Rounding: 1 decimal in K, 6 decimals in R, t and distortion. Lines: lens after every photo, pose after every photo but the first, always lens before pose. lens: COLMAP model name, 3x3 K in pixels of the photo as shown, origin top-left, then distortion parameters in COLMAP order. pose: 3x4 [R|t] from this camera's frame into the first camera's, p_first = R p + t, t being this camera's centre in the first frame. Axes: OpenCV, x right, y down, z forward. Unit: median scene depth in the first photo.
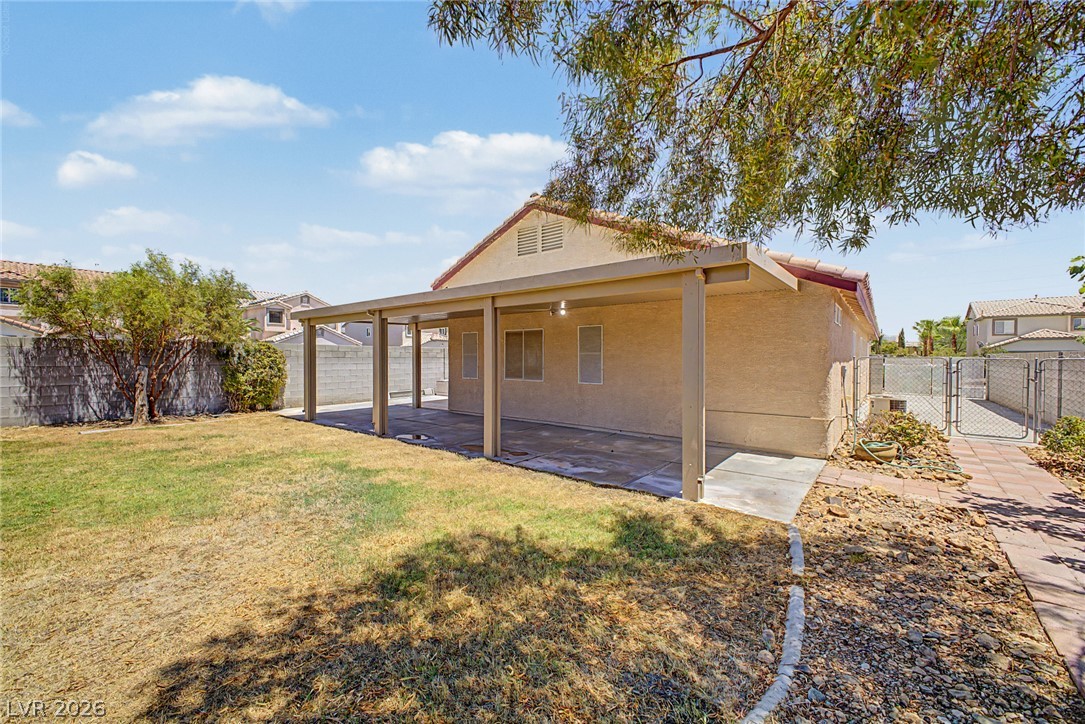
lens RADIAL K [[427.6, 0, 542.3], [0, 427.6, 356.2], [0, 0, 1]] dist [0.019346, -0.005633]
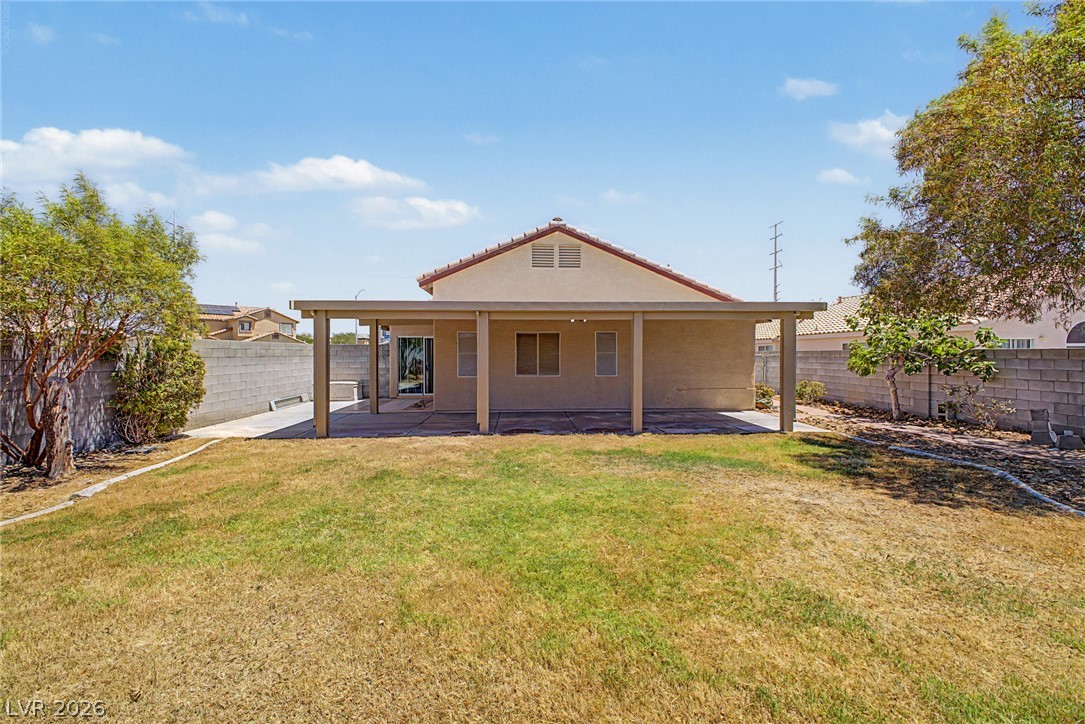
lens RADIAL K [[427.6, 0, 542.3], [0, 427.6, 356.2], [0, 0, 1]] dist [0.019346, -0.005633]
pose [[0.751369, -0.009221, 0.659818, -0.820321], [0.000357, 0.999908, 0.013567, -0.013135], [-0.659882, -0.009958, 0.751303, 0.133319]]
